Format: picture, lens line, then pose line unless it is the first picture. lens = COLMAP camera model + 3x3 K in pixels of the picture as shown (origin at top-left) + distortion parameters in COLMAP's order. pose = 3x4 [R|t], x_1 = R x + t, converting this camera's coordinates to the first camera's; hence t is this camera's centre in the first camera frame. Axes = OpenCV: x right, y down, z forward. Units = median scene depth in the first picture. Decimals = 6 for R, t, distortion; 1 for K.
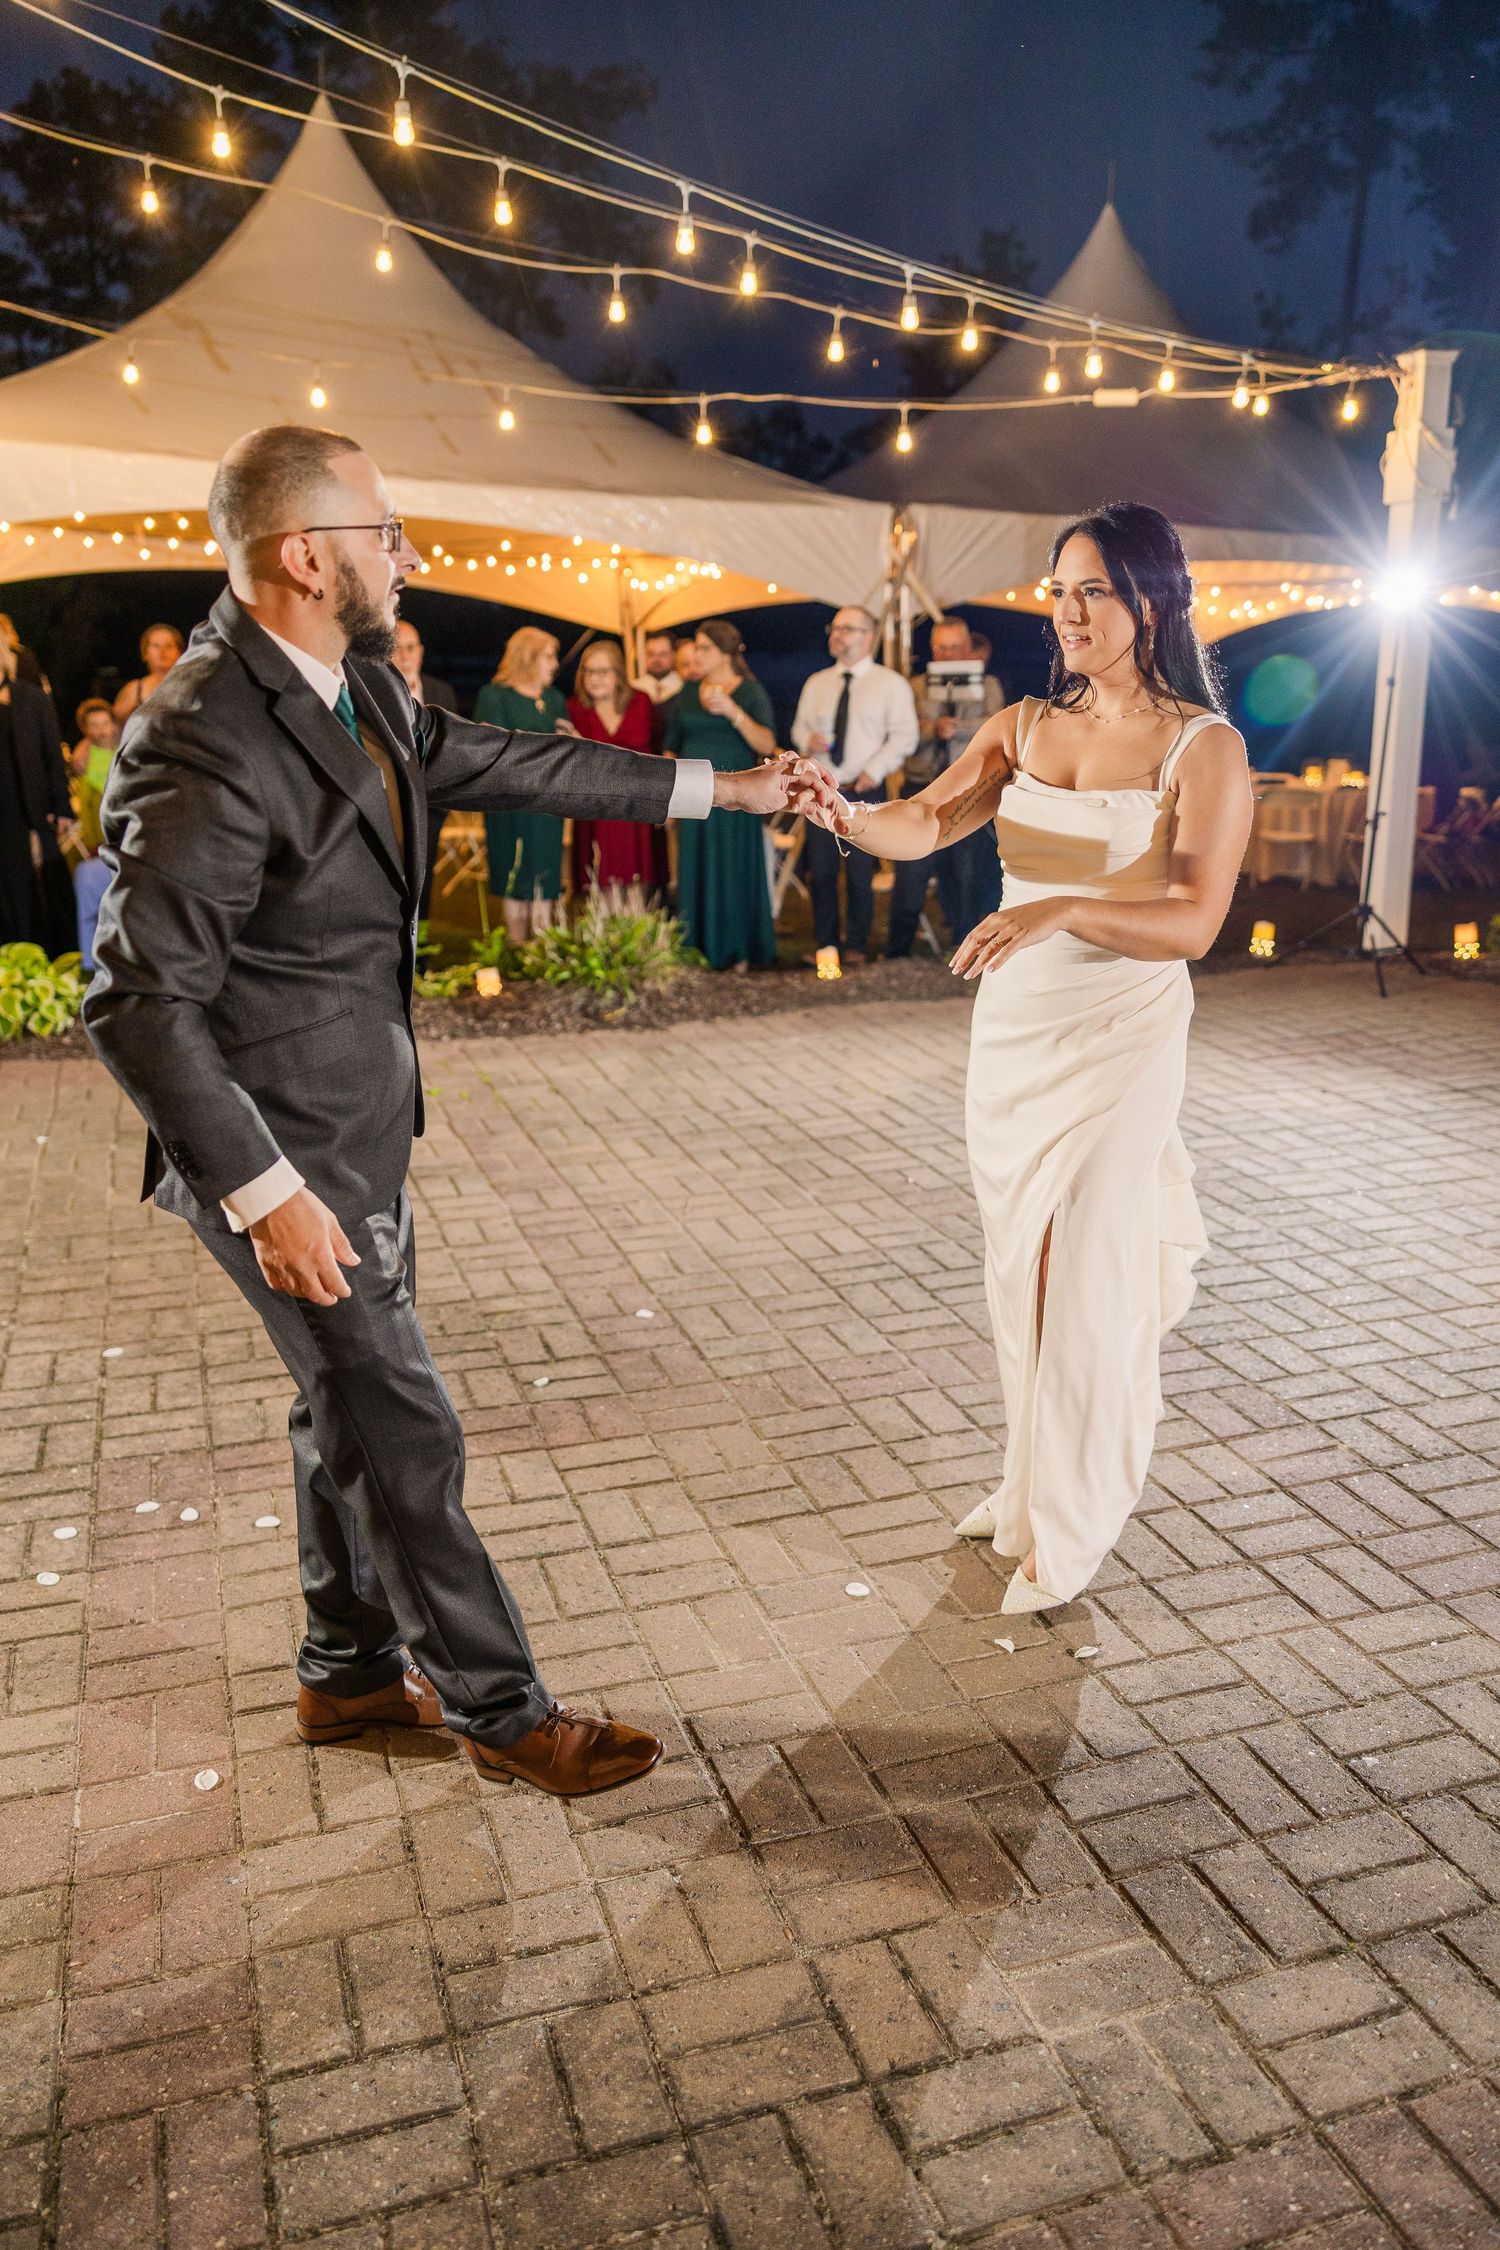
lens RADIAL K [[1783.2, 0, 755.9], [0, 1783.2, 1123.7], [0, 0, 1]] dist [0.005971, -0.000477]
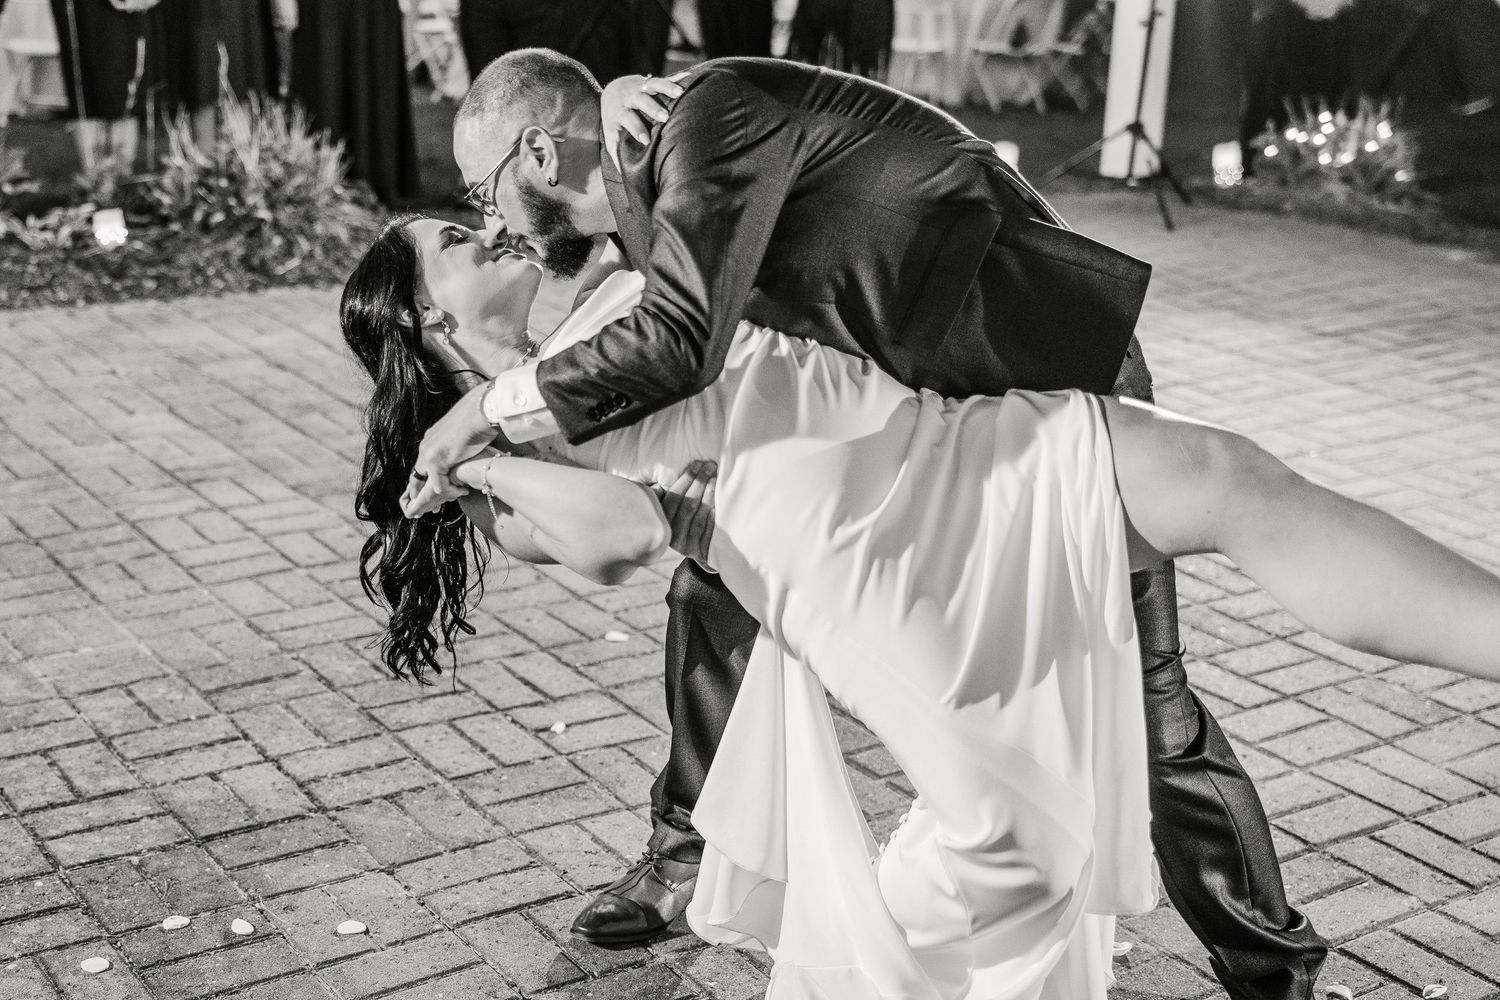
lens RADIAL K [[2209.0, 0, 748.8], [0, 2209.0, 501.6], [0, 0, 1]] dist [-0.015232, 0.000000]
pose [[0.974378, -0.043550, 0.220661, -0.099643], [0.033828, 0.998291, 0.047648, 0.001308], [-0.222359, -0.038962, 0.974186, 0.018889]]
